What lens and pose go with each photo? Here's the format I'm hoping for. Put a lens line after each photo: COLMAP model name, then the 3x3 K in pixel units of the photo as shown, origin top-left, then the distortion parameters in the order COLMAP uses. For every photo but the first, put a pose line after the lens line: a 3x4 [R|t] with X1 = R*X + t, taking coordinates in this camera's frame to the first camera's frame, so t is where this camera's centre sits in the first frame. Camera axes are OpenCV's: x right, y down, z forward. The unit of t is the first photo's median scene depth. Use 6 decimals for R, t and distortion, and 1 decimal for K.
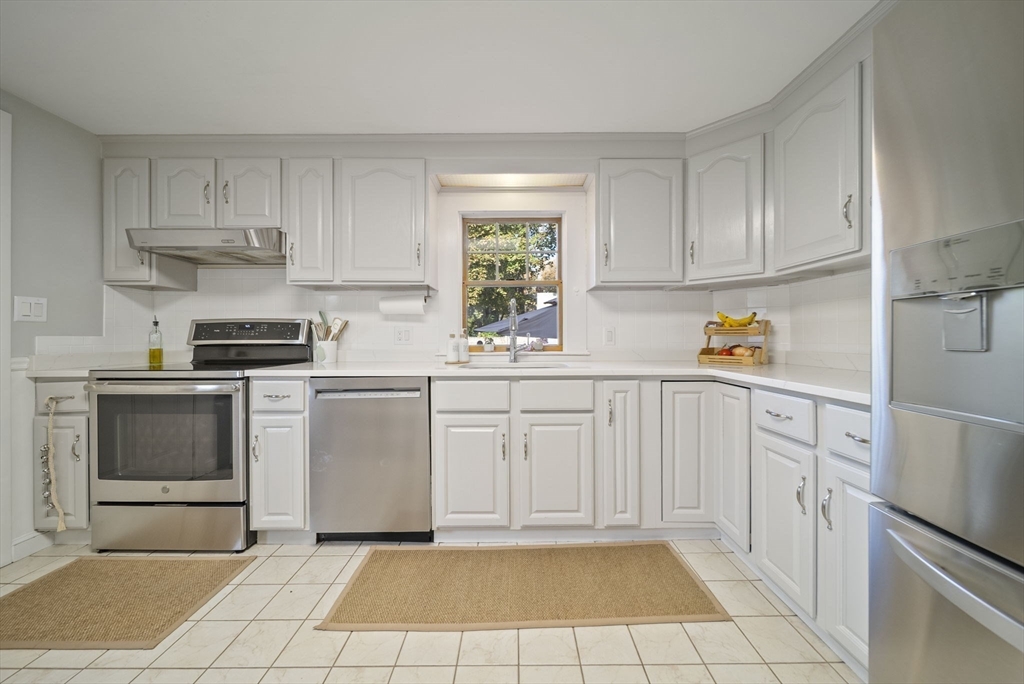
lens RADIAL K [[362.8, 0, 512.2], [0, 362.8, 338.5], [0, 0, 1]] dist [-0.001740, -0.000420]
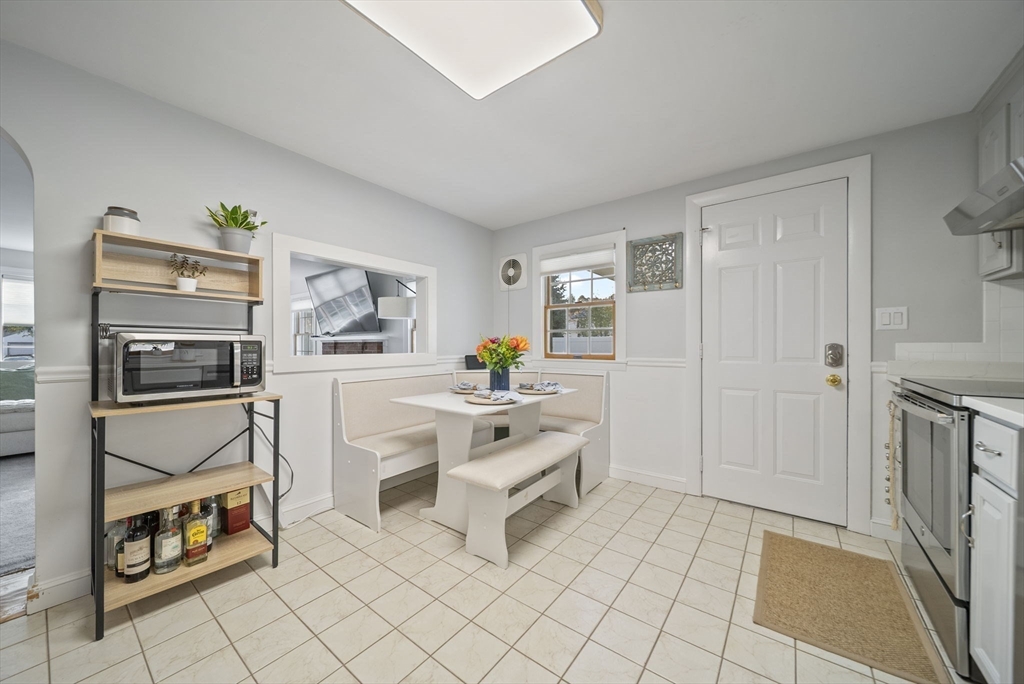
lens RADIAL K [[363.4, 0, 512.0], [0, 363.4, 345.7], [0, 0, 1]] dist [-0.002047, -0.000346]
pose [[-0.608114, 0.005037, -0.793833, 0.227918], [0.001977, 0.999986, 0.004831, -0.005488], [0.793847, 0.001368, -0.608116, 0.696739]]
